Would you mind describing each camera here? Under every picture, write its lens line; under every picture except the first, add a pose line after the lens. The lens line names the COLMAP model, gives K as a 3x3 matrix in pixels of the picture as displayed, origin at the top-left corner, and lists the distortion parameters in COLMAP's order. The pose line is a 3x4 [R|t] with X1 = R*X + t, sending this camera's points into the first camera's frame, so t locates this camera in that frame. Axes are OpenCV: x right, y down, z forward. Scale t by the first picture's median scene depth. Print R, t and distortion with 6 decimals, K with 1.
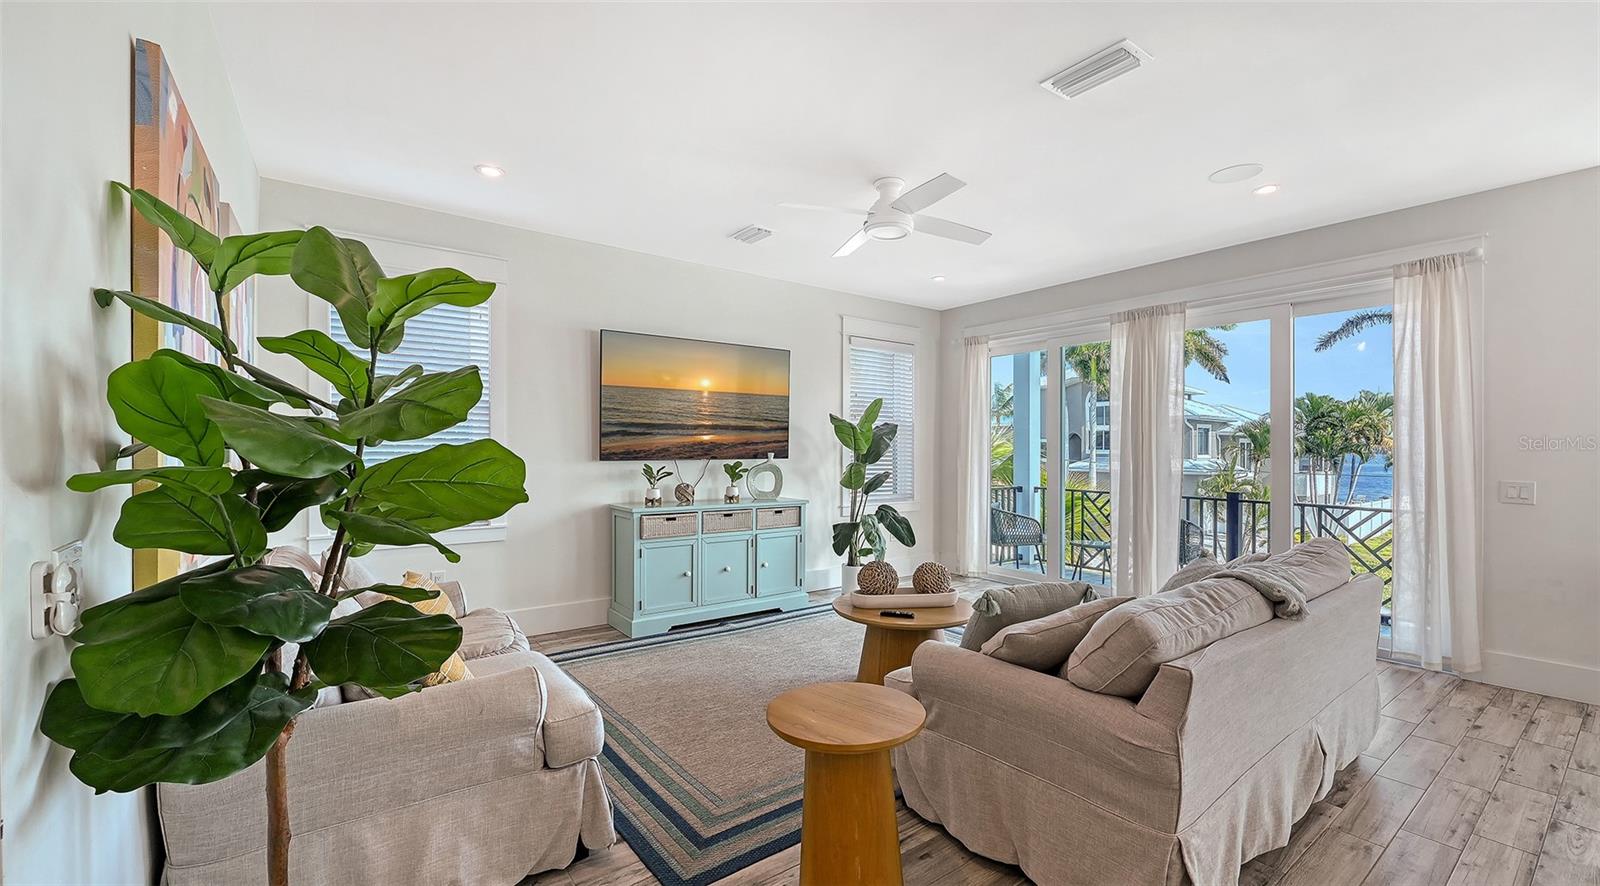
lens RADIAL K [[645.1, 0, 795.0], [0, 645.1, 453.5], [0, 0, 1]] dist [-0.001421, -0.000023]
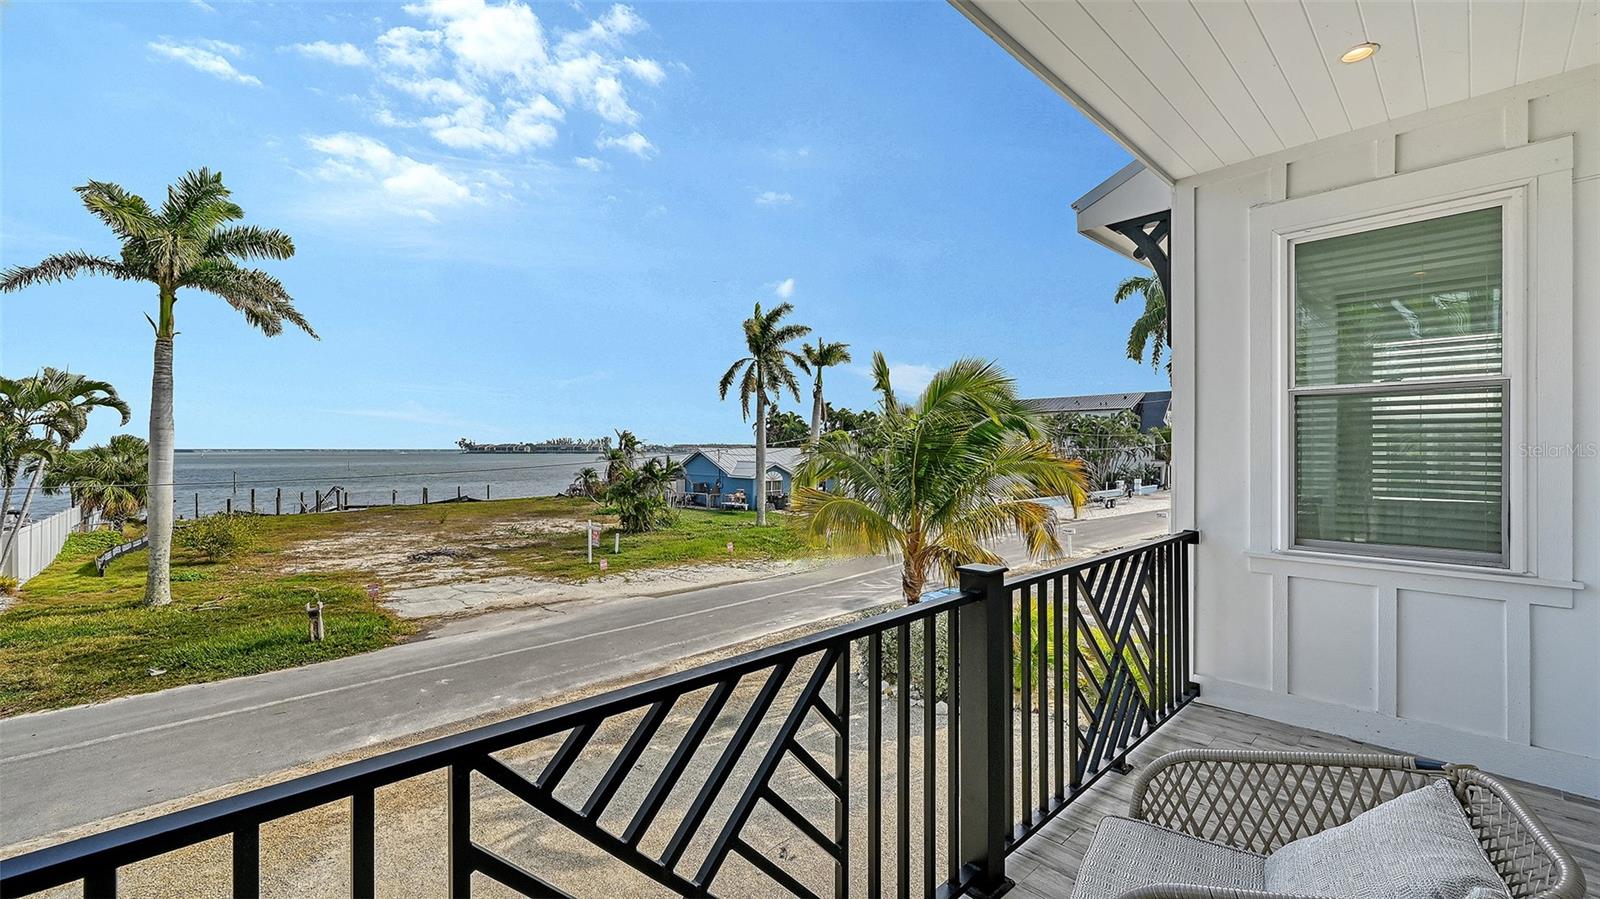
lens RADIAL K [[645.1, 0, 804.6], [0, 645.1, 445.1], [0, 0, 1]] dist [-0.001421, -0.000023]
pose [[-0.133927, 0.003095, 0.990986, 0.432474], [0.003347, 0.999991, -0.002671, -0.031250], [-0.990986, 0.002959, -0.133936, 1.494651]]
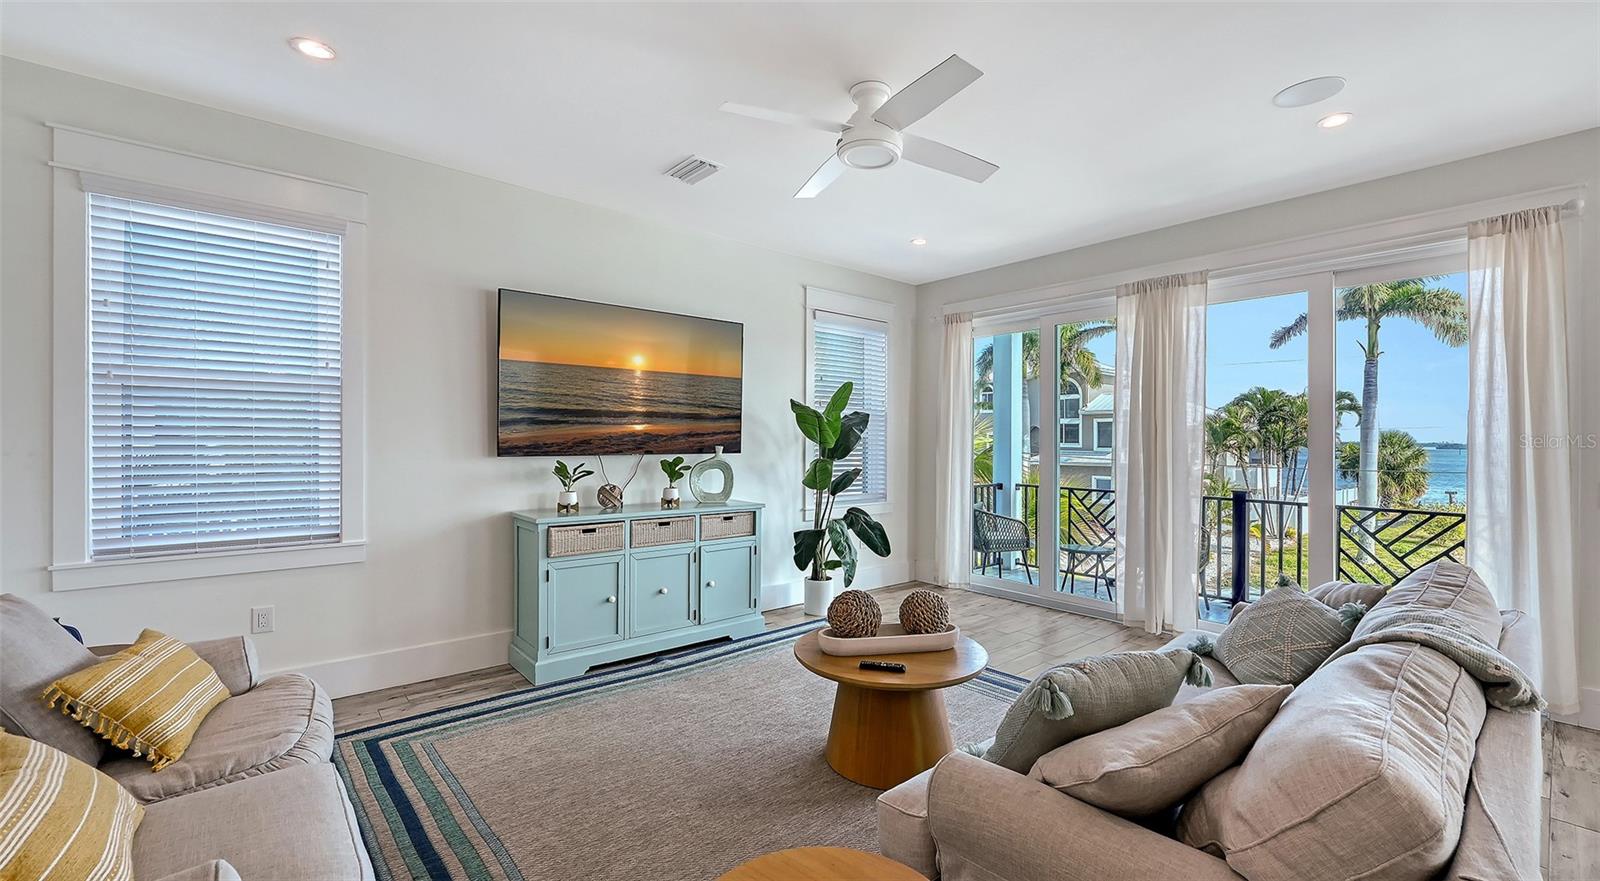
lens RADIAL K [[657.2, 0, 804.0], [0, 657.2, 442.2], [0, 0, 1]] dist [0.002113, 0.000094]
pose [[0.997169, 0.001941, 0.075164, 0.008268], [-0.001505, 0.999982, -0.005857, -0.001764], [-0.075174, 0.005727, 0.997154, 0.172597]]
